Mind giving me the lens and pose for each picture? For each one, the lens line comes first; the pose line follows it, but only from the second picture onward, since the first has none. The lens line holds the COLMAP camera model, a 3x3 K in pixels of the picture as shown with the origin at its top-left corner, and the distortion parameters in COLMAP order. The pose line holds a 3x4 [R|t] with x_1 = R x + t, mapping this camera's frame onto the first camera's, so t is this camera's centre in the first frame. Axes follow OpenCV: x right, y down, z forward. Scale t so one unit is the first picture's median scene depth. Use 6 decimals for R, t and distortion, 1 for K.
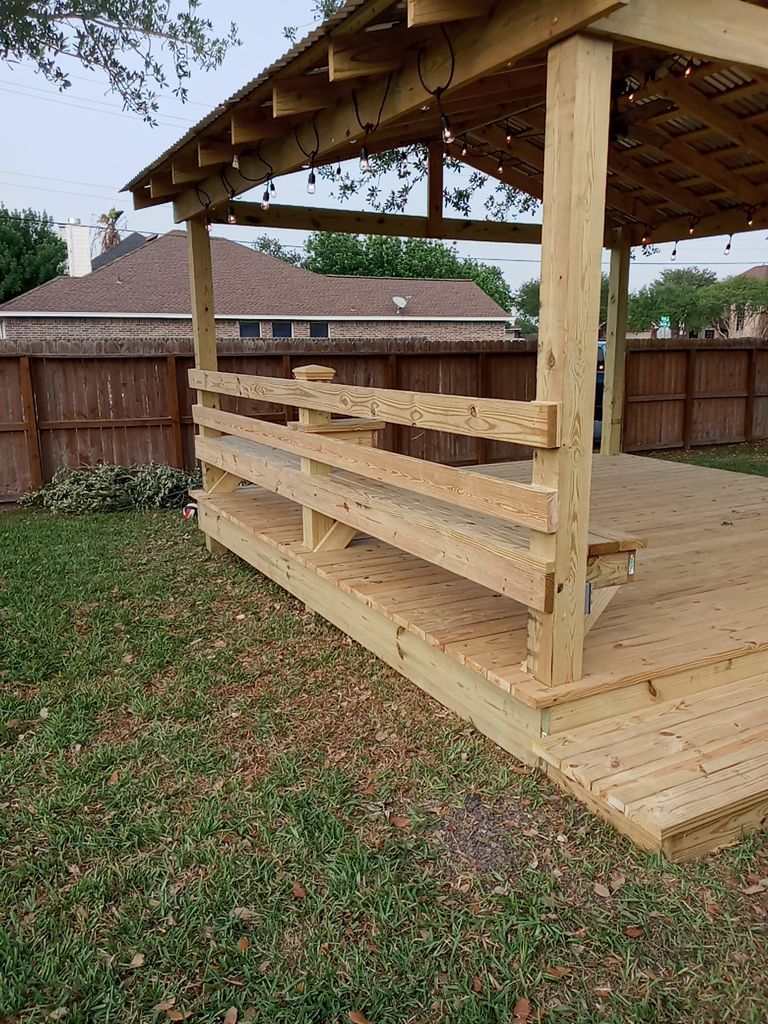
lens RADIAL K [[809.4, 0, 372.6], [0, 809.4, 523.4], [0, 0, 1]] dist [0.036064, -0.055906]
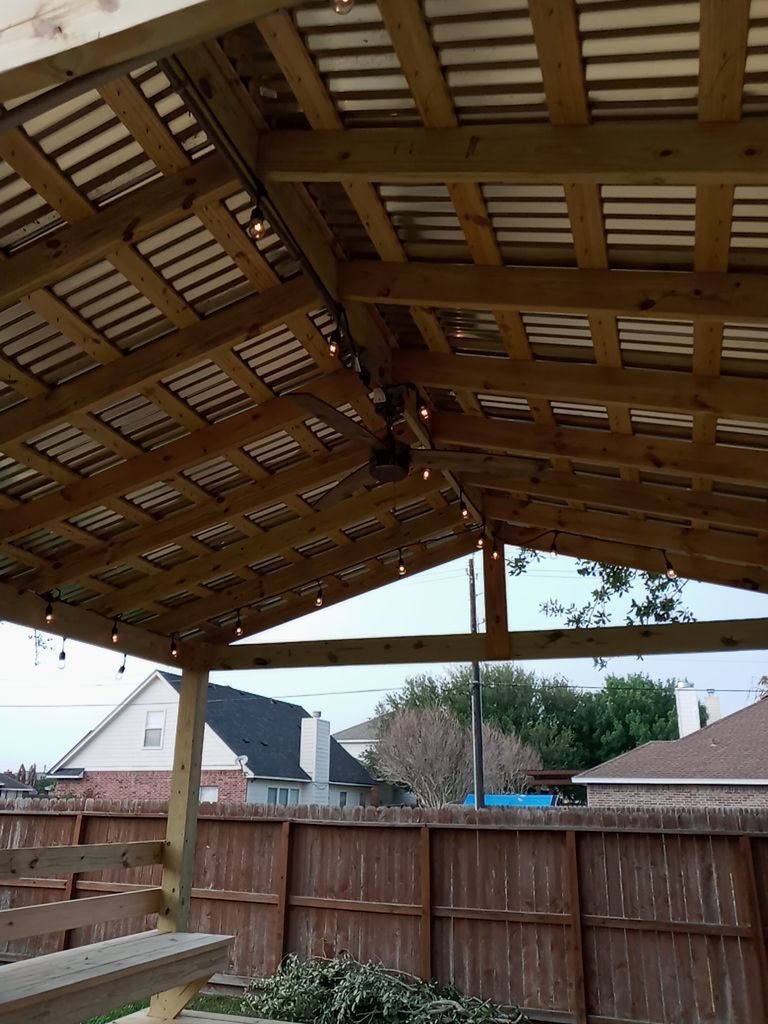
lens RADIAL K [[809.4, 0, 379.3], [0, 809.4, 516.4], [0, 0, 1]] dist [0.036064, -0.055906]
pose [[0.679554, -0.229364, -0.696849, 0.306971], [-0.181254, 0.867931, -0.462431, -0.068604], [0.710882, 0.440553, 0.548233, 0.287631]]
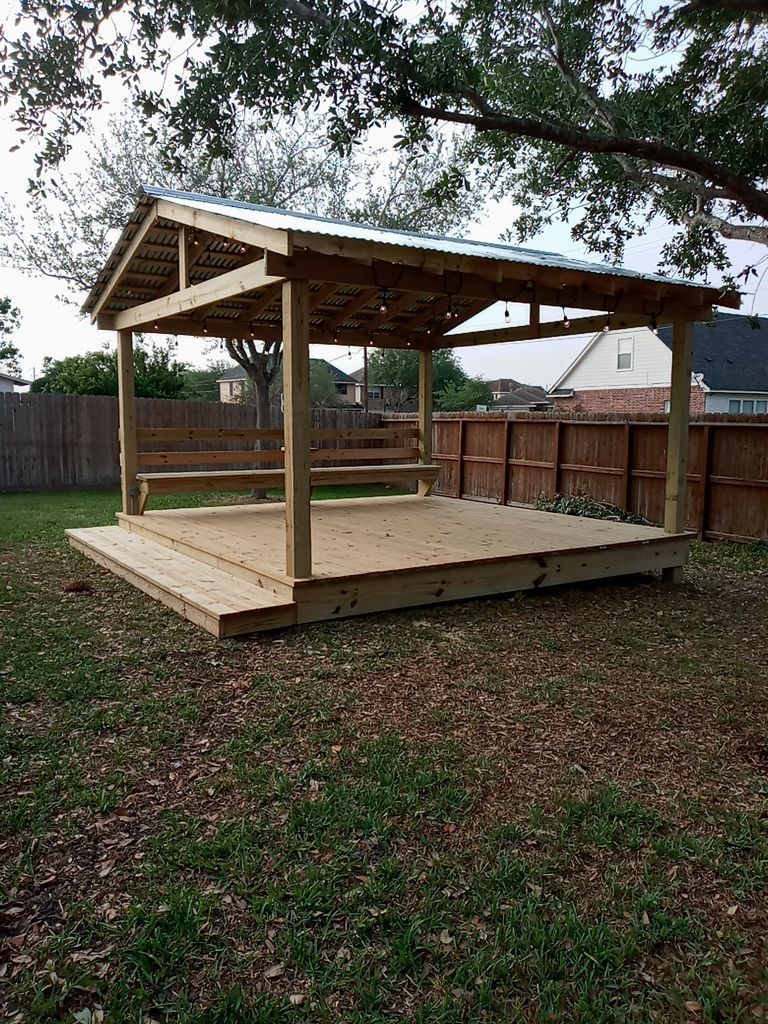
lens RADIAL K [[809.4, 0, 373.0], [0, 809.4, 508.4], [0, 0, 1]] dist [0.036064, -0.055906]
pose [[0.089569, 0.122027, -0.988477, 0.840033], [-0.223544, 0.969608, 0.099442, -0.088816], [0.970570, 0.212061, 0.114125, 0.378567]]
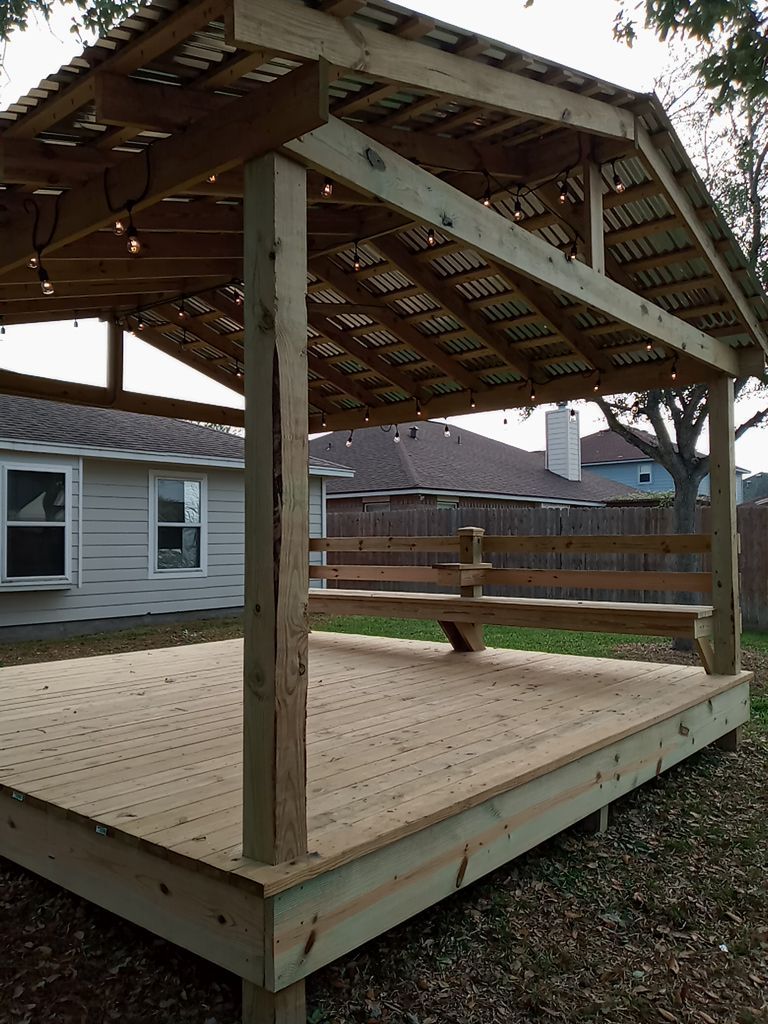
lens RADIAL K [[821.9, 0, 376.4], [0, 821.9, 509.2], [0, 0, 1]] dist [0.028054, -0.032794]
pose [[-0.916303, -0.004963, -0.400454, 0.271951], [-0.076032, 0.983893, 0.161781, -0.176311], [0.393202, 0.178688, -0.901922, 0.877660]]
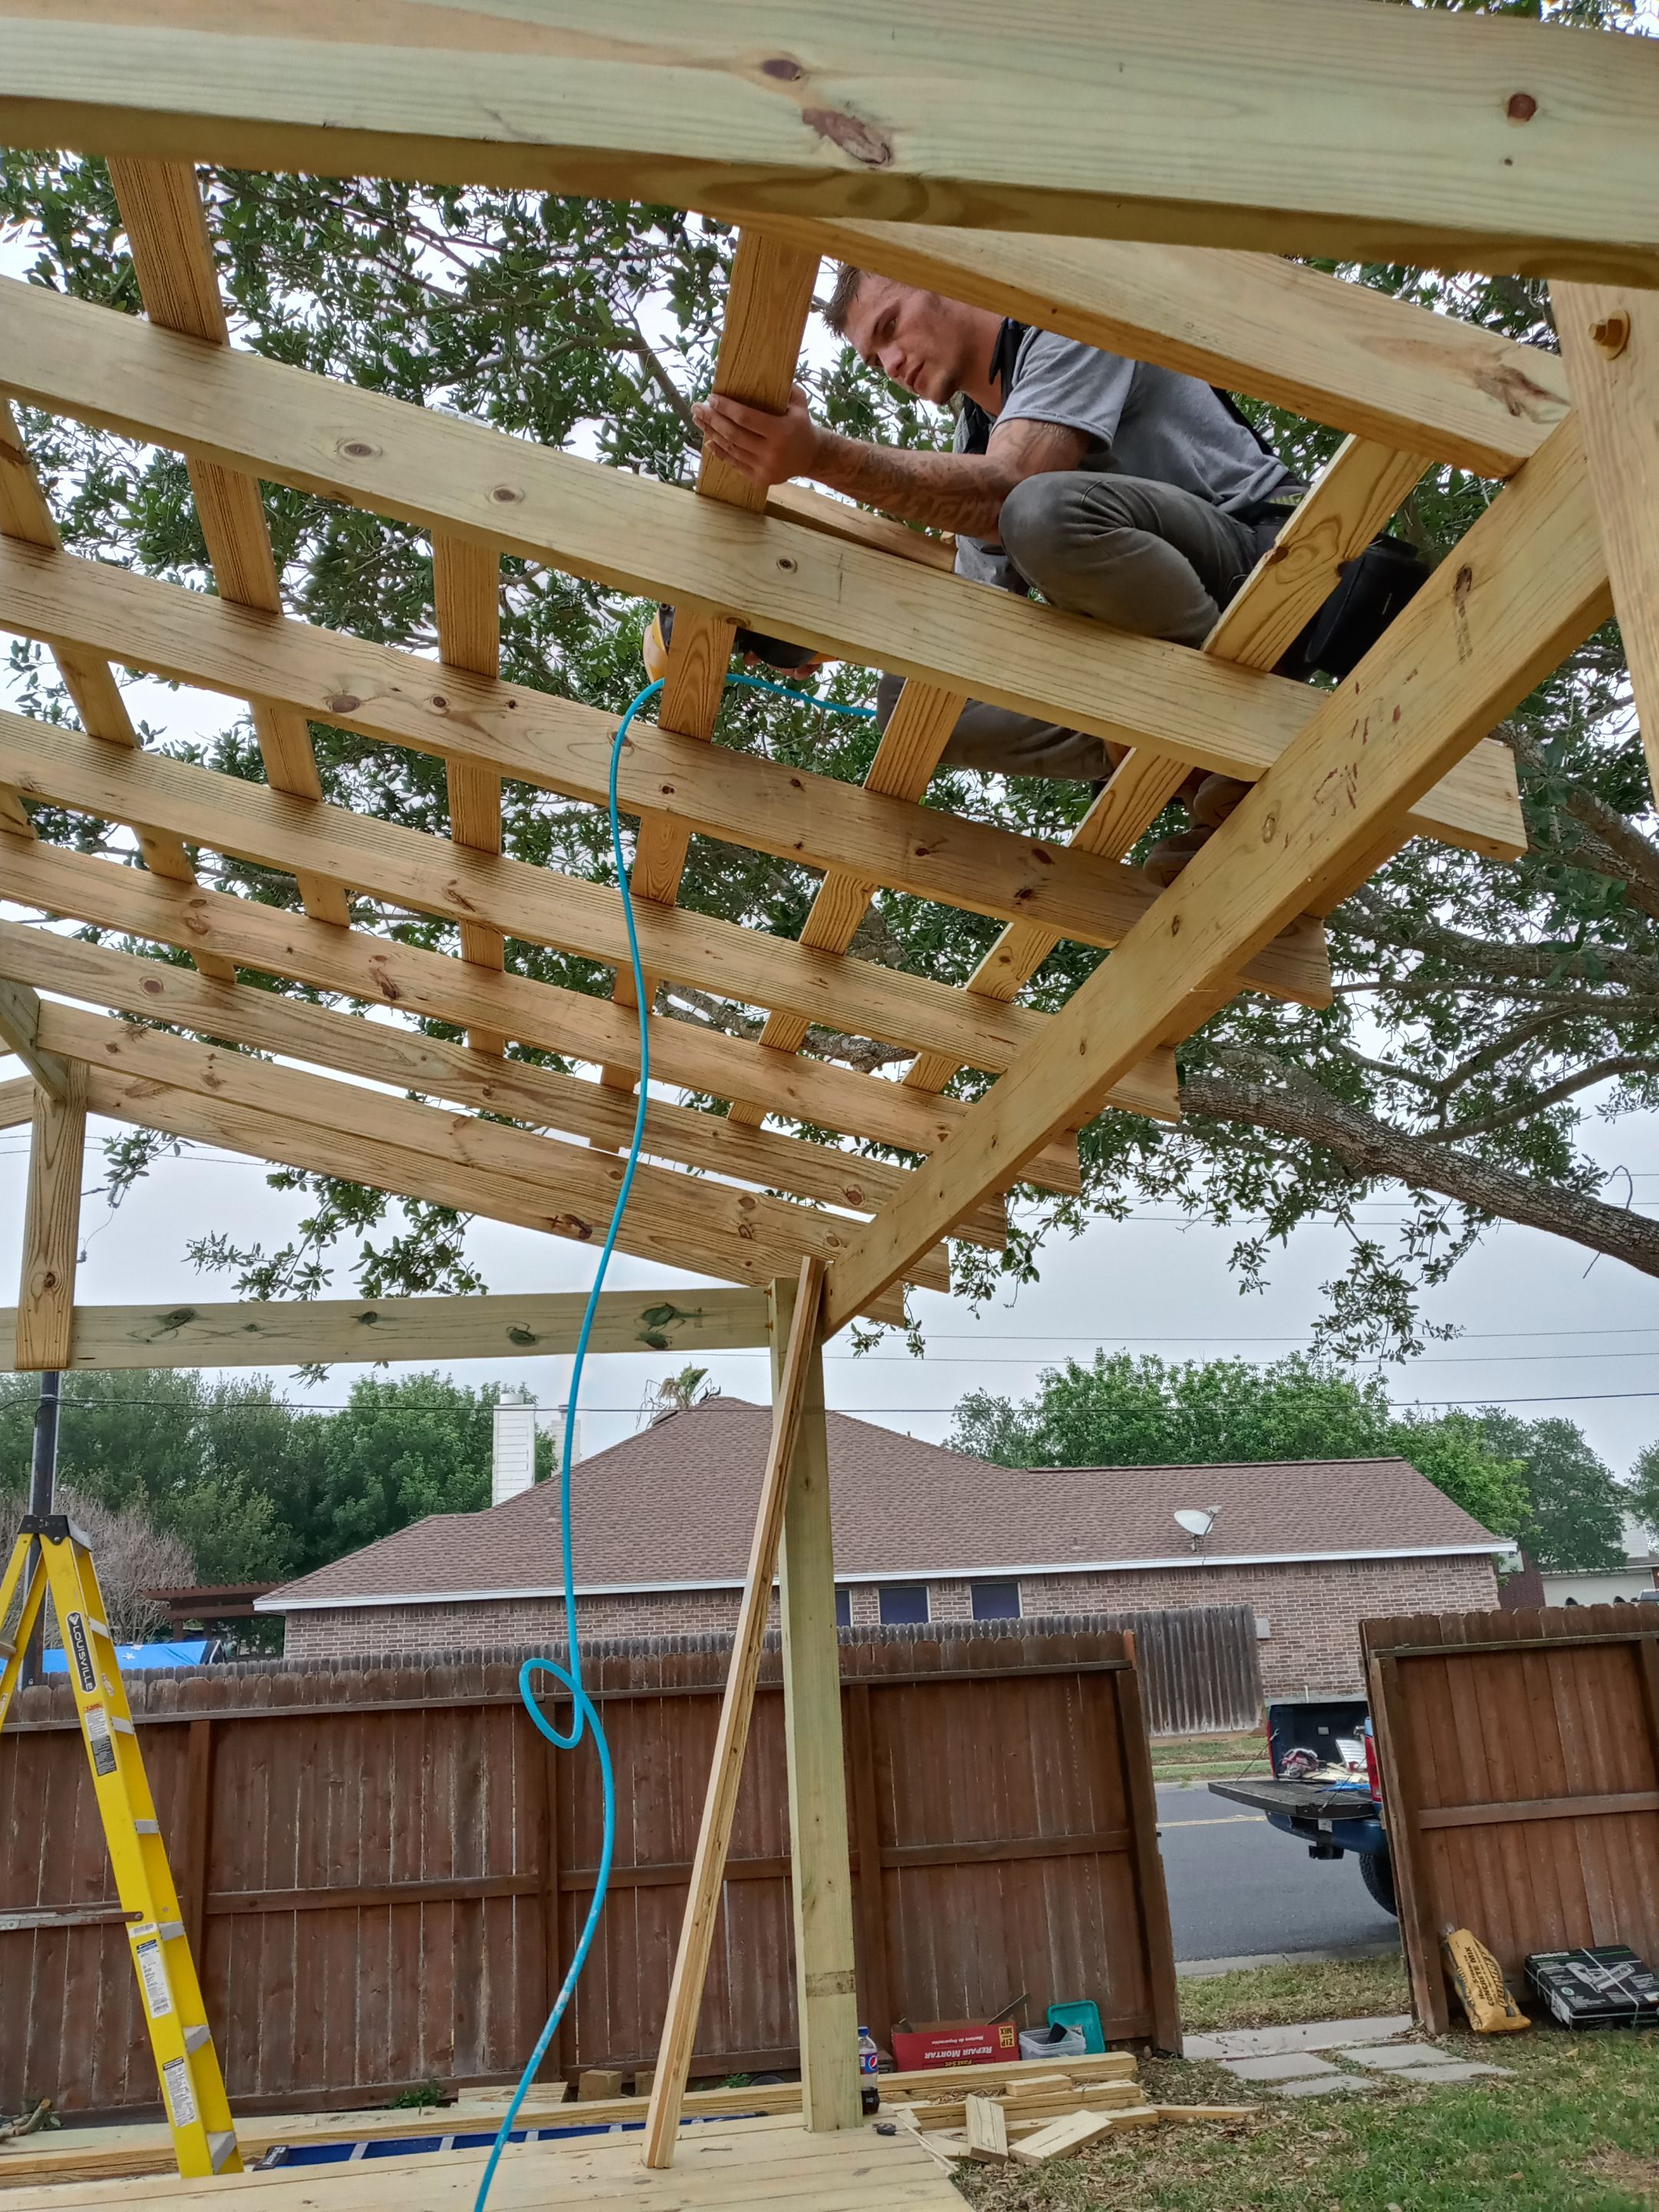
lens RADIAL K [[1748.4, 0, 837.9], [0, 1748.4, 1111.4], [0, 0, 1]] dist [0.036064, -0.055906]
pose [[0.953581, -0.125847, -0.273579, 0.336591], [-0.021261, 0.878087, -0.478029, -0.069438], [0.300384, 0.461656, 0.834652, 0.279826]]
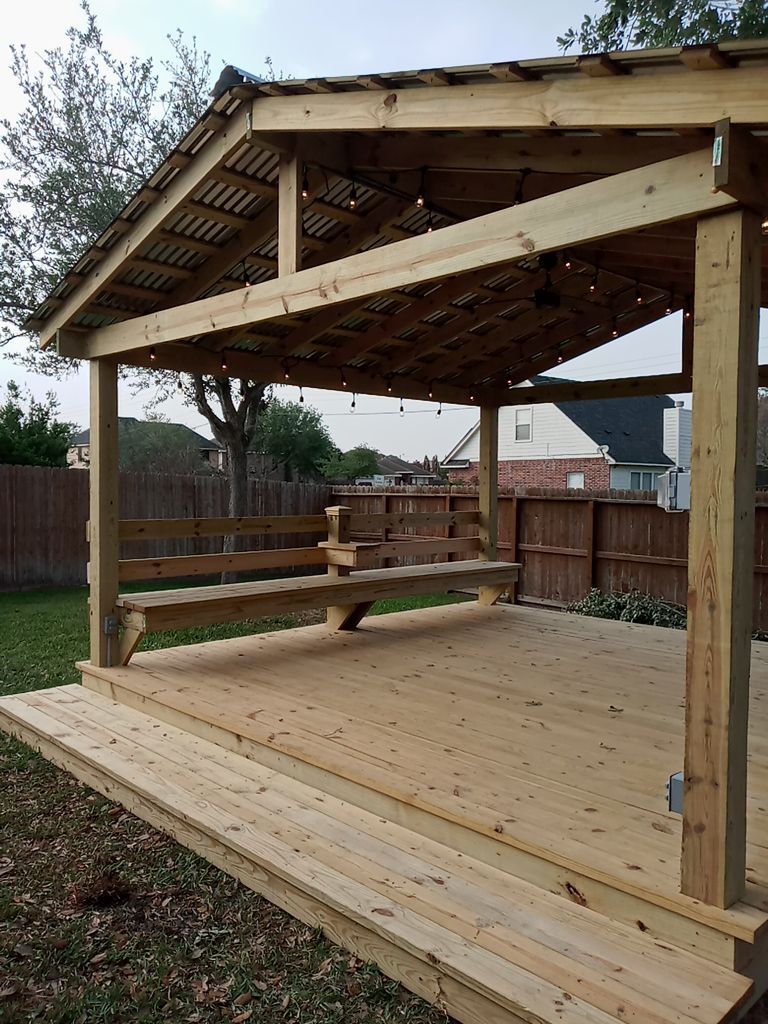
lens RADIAL K [[809.4, 0, 378.7], [0, 809.4, 507.4], [0, 0, 1]] dist [0.036064, -0.055906]
pose [[0.283117, 0.038217, -0.958324, 0.536034], [-0.221586, 0.974778, -0.026590, -0.063495], [0.933137, 0.219879, 0.284445, 0.237912]]
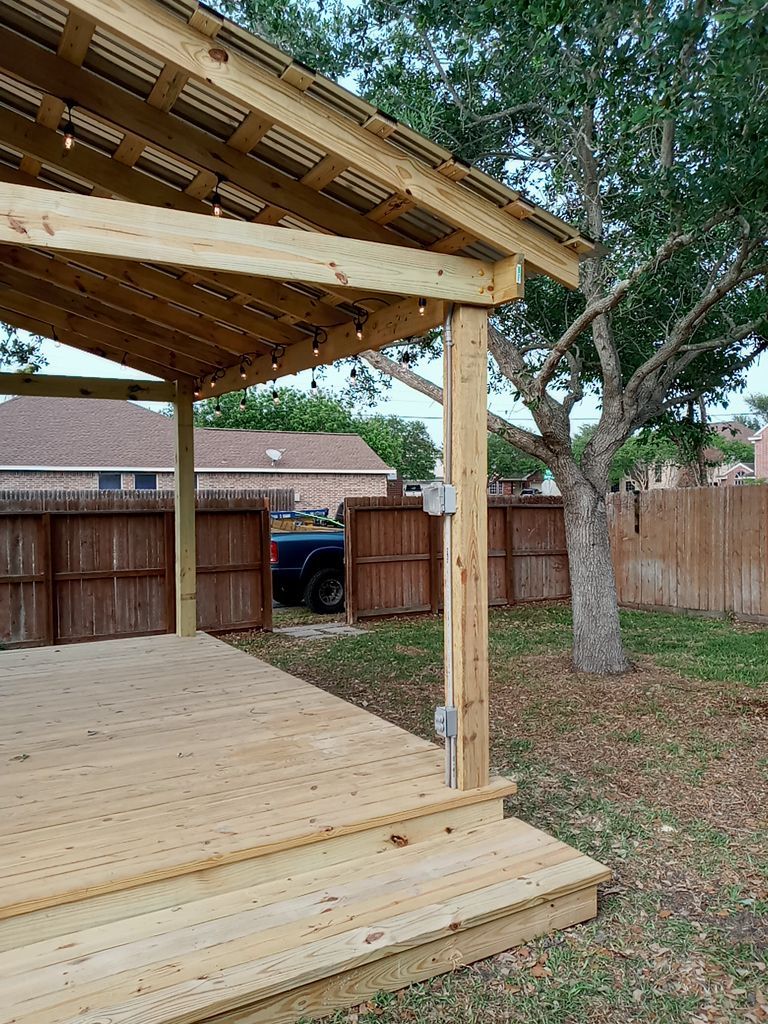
lens RADIAL K [[809.4, 0, 385.9], [0, 809.4, 511.3], [0, 0, 1]] dist [0.036064, -0.055906]
pose [[0.998886, -0.000354, 0.047182, 0.321084], [0.009441, 0.981250, -0.192506, -0.031827], [-0.046229, 0.192737, 0.980161, 0.091737]]
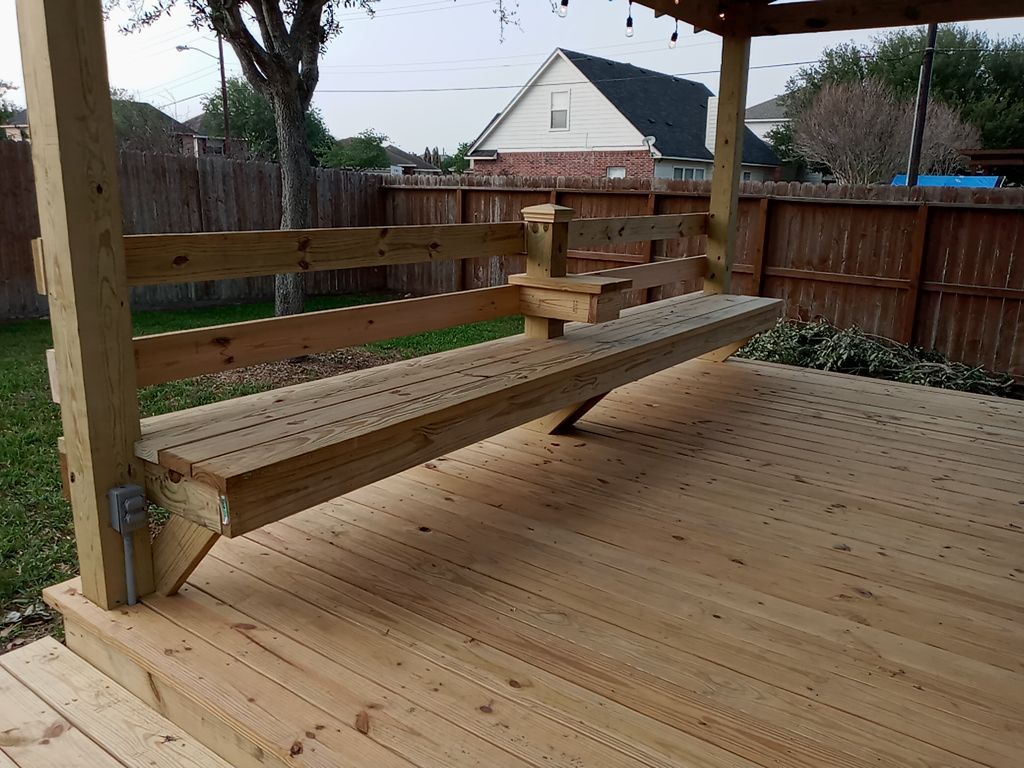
lens RADIAL K [[809.4, 0, 514.6], [0, 809.4, 381.8], [0, 0, 1]] dist [0.036064, -0.055906]
pose [[0.444958, 0.231069, -0.865228, 0.247555], [-0.222240, 0.964409, 0.143266, -0.049766], [0.867538, 0.128541, 0.480474, 0.226063]]
